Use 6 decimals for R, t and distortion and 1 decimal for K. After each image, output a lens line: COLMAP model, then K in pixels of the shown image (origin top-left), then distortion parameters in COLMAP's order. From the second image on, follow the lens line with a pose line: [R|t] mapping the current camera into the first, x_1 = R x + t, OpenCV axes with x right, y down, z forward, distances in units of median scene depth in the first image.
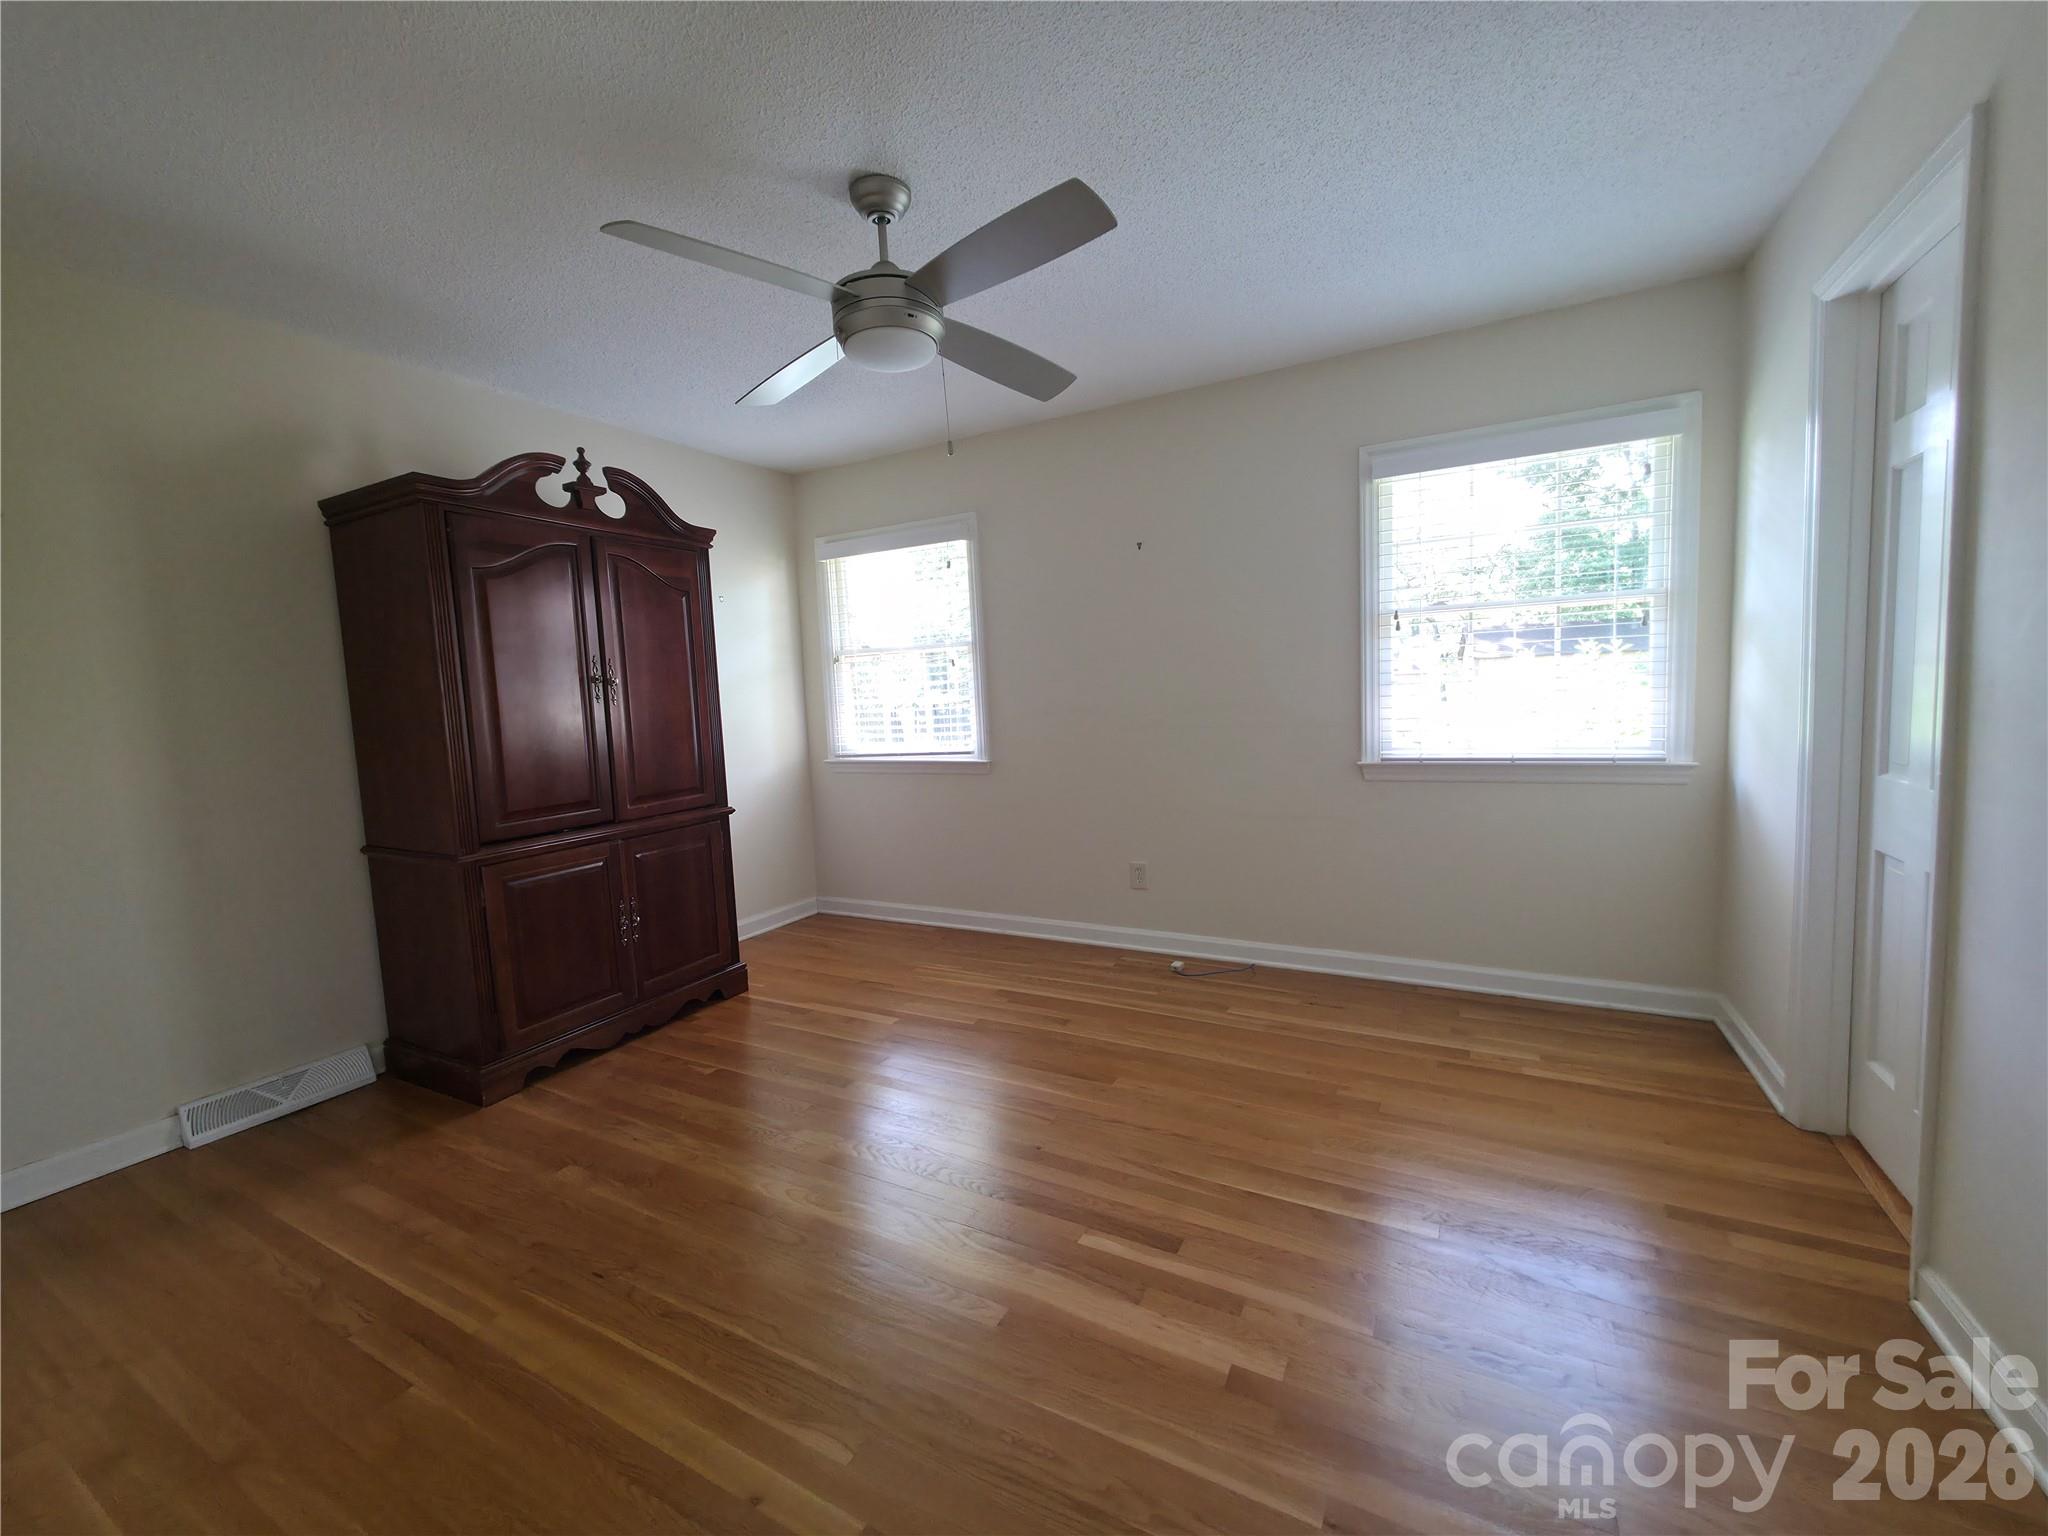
lens RADIAL K [[821.9, 0, 1026.3], [0, 821.9, 762.3], [0, 0, 1]] dist [0.006674, -0.000963]
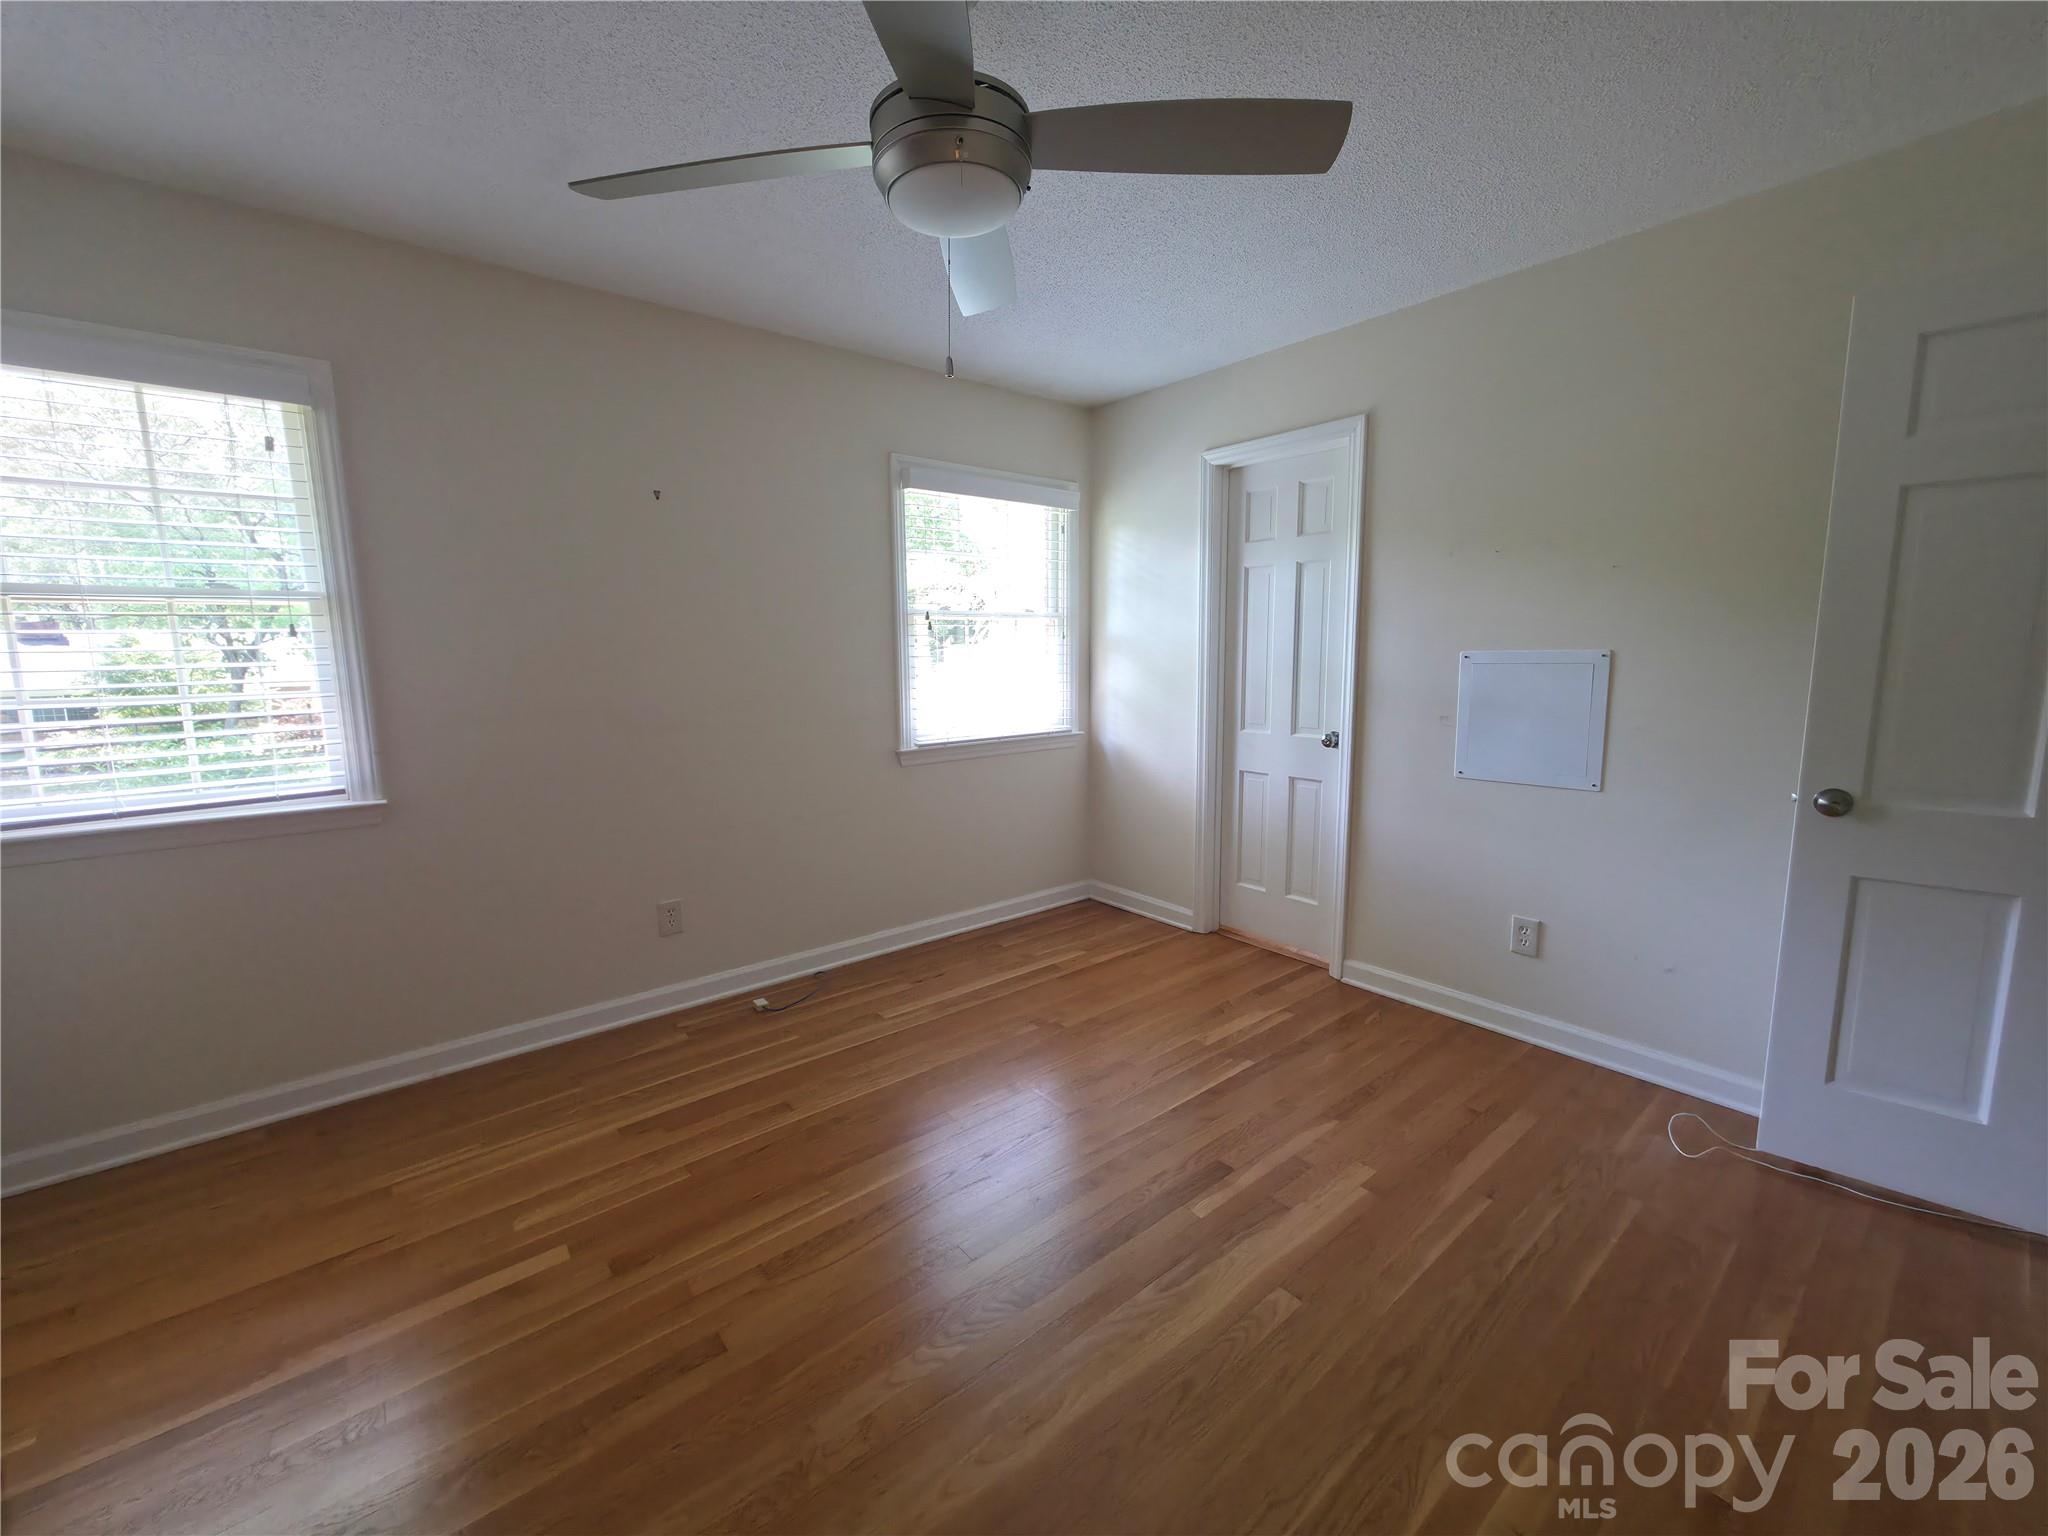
lens RADIAL K [[821.9, 0, 1026.6], [0, 821.9, 767.0], [0, 0, 1]] dist [0.006674, -0.000963]
pose [[0.374921, -0.093797, 0.922299, -0.540178], [0.075107, 0.994671, 0.070626, -0.043228], [-0.924009, 0.042792, 0.379968, 0.457315]]
